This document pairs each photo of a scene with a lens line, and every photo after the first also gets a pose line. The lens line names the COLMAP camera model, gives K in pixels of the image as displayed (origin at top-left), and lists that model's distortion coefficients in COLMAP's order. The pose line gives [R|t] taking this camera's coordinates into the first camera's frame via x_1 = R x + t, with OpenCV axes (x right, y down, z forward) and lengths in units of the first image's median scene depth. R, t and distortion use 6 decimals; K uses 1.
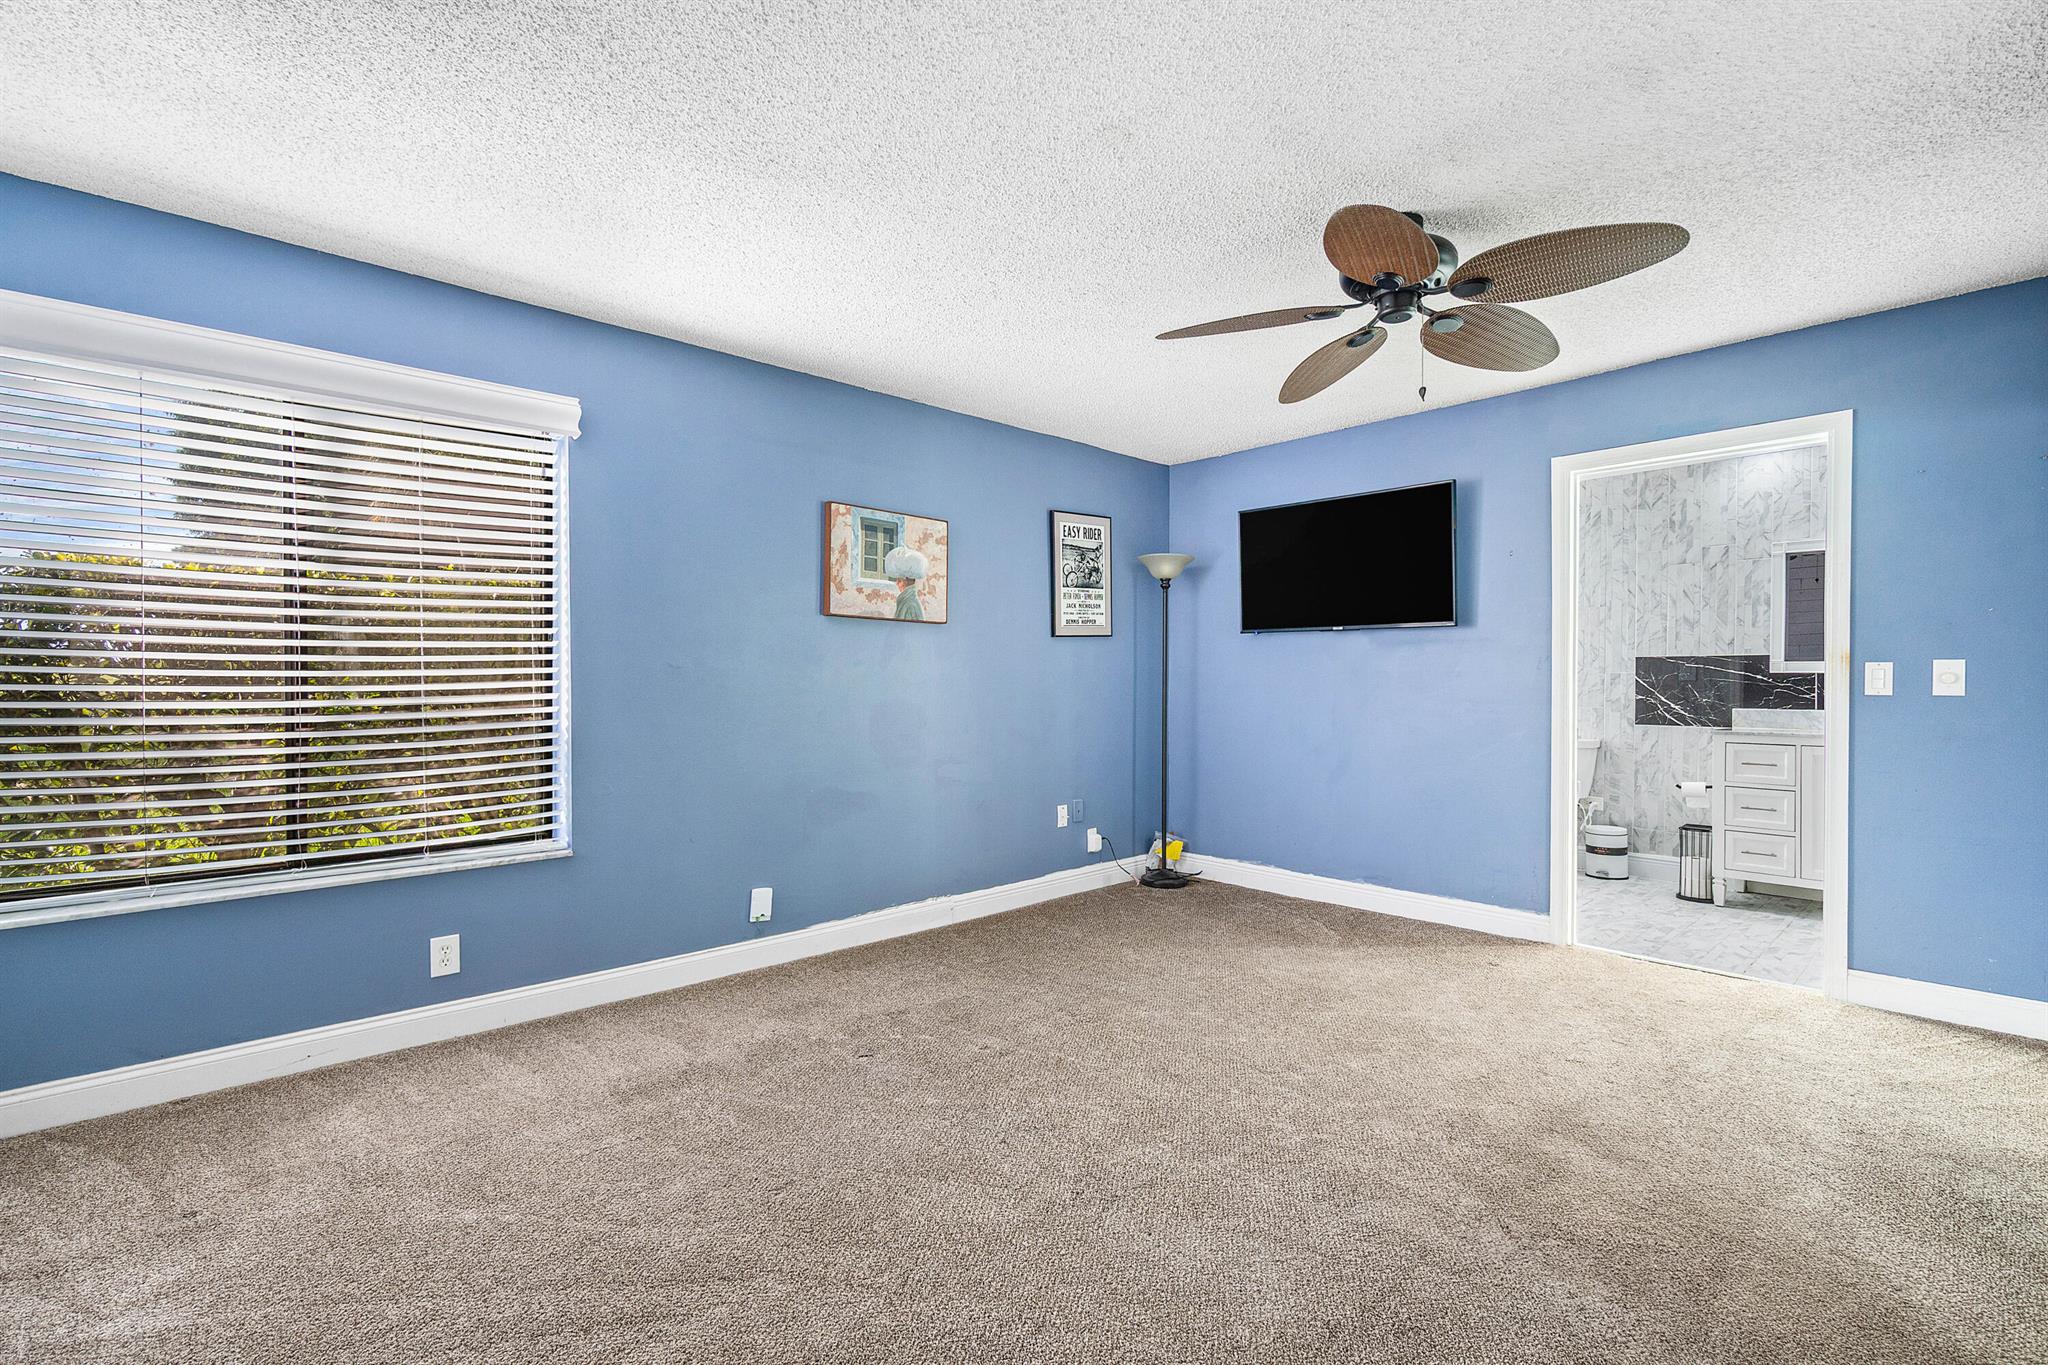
lens RADIAL K [[898.3, 0, 1030.1], [0, 898.3, 701.4], [0, 0, 1]] dist [-0.000097, 0.000187]
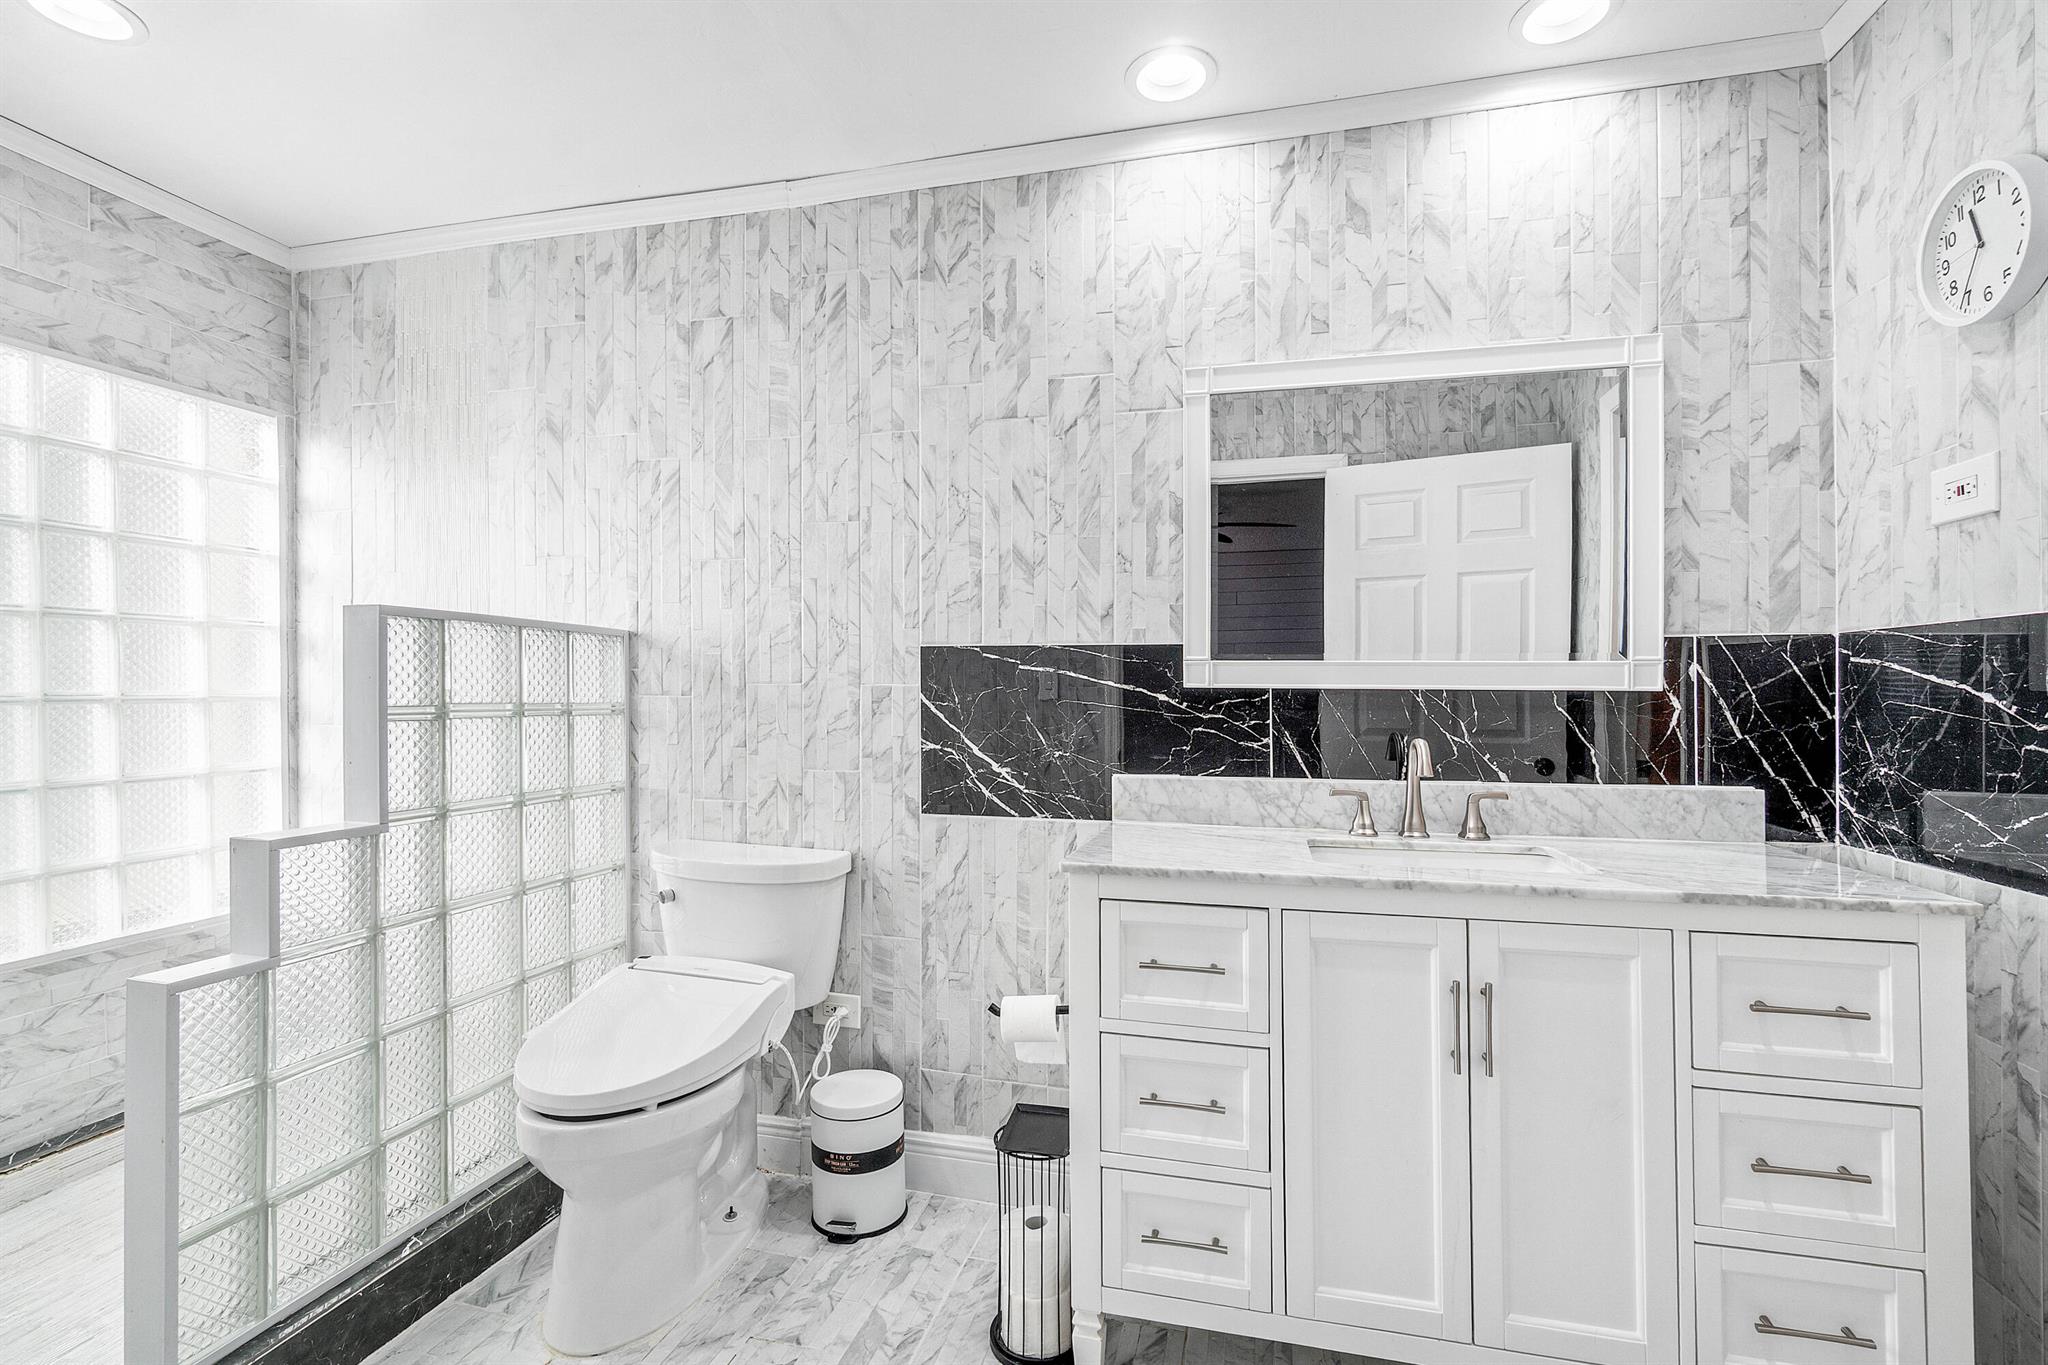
lens RADIAL K [[898.3, 0, 1030.1], [0, 898.3, 701.4], [0, 0, 1]] dist [-0.000097, 0.000187]
pose [[0.837097, -0.002980, 0.547046, 0.508187], [0.011522, 0.999859, -0.012185, -0.019844], [-0.546933, 0.016503, 0.837014, 0.653246]]
